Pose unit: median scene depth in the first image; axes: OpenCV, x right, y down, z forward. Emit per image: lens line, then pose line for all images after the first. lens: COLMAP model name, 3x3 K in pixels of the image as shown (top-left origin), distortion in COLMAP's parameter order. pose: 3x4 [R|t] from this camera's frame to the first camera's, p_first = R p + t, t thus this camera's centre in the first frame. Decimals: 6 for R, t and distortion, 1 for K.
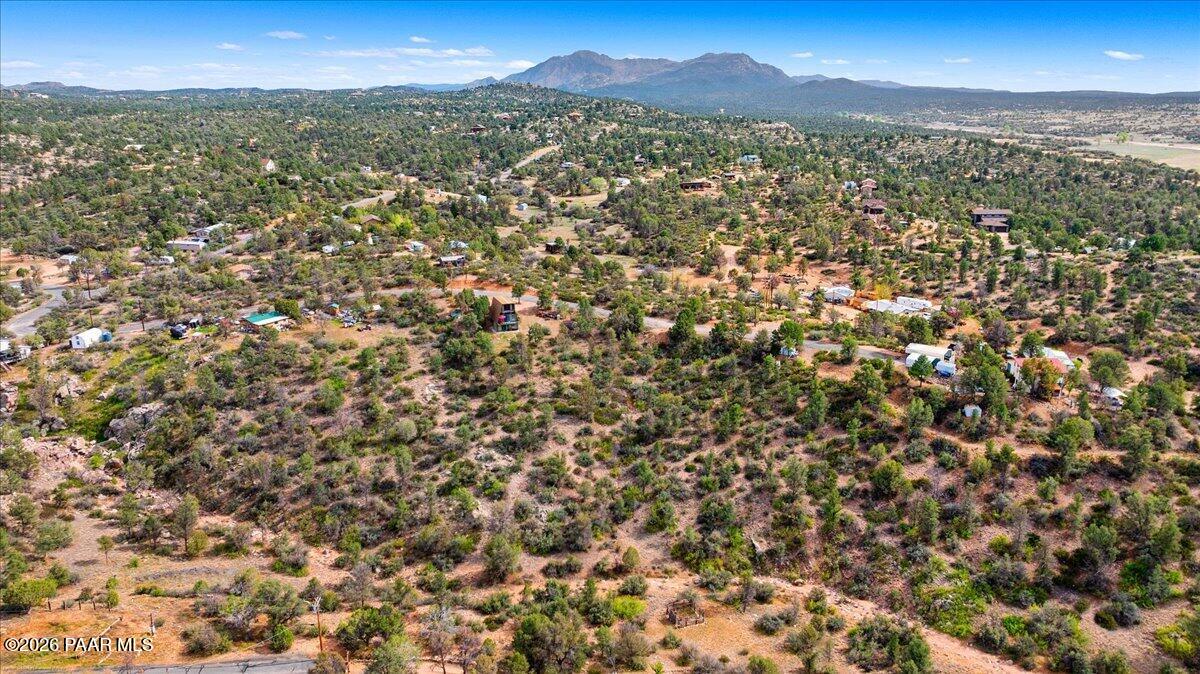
lens RADIAL K [[856.1, 0, 600.0], [0, 856.1, 337.0], [0, 0, 1]] dist [0.001305, -0.000161]
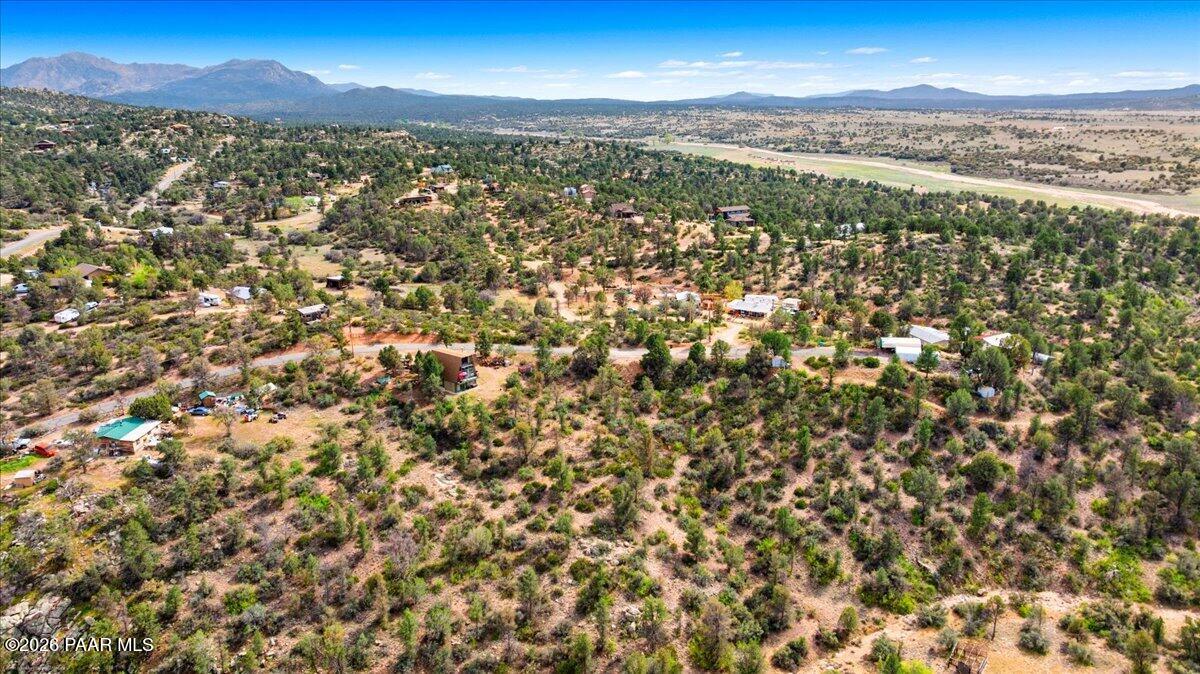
lens RADIAL K [[848.9, 0, 600.0], [0, 848.9, 337.0], [0, 0, 1]] dist [-0.019629, 0.002485]
pose [[0.863883, -0.135133, 0.485226, -0.241346], [0.137881, 0.989987, 0.030227, -0.040274], [-0.484453, 0.040790, 0.873866, 0.142371]]
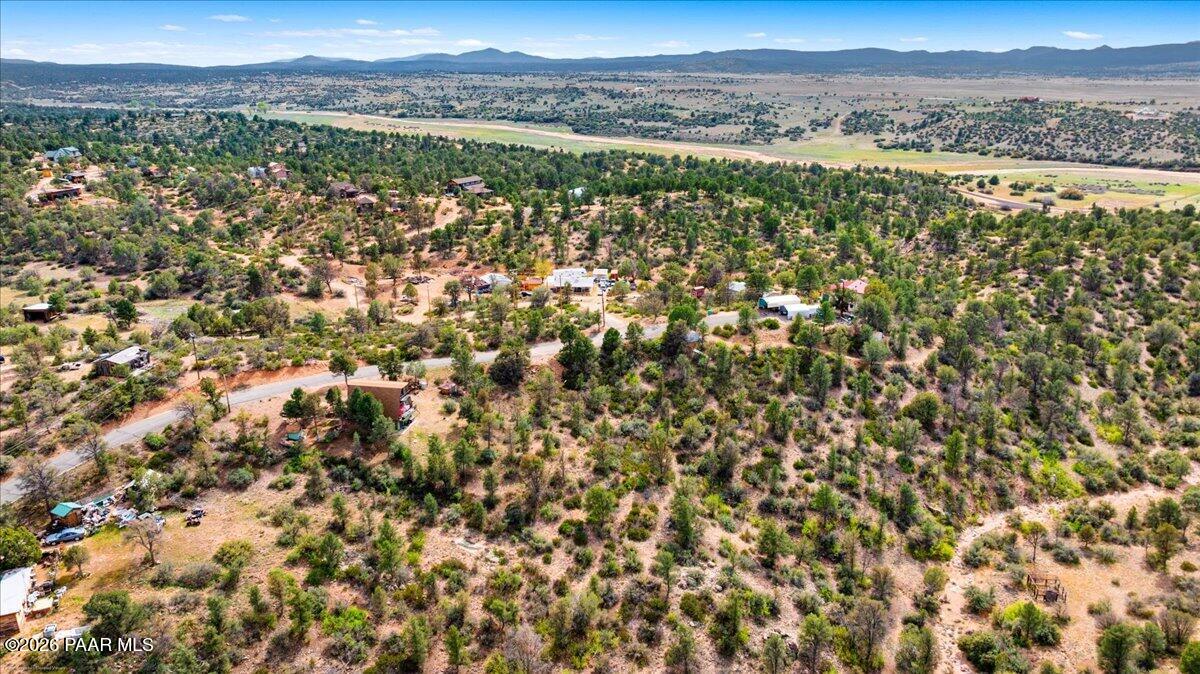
lens RADIAL K [[848.9, 0, 600.0], [0, 848.9, 337.0], [0, 0, 1]] dist [-0.019629, 0.002485]
pose [[0.526368, -0.259200, 0.809785, -0.338614], [0.231752, 0.960077, 0.156665, -0.088416], [-0.818063, 0.105206, 0.565424, 0.314788]]
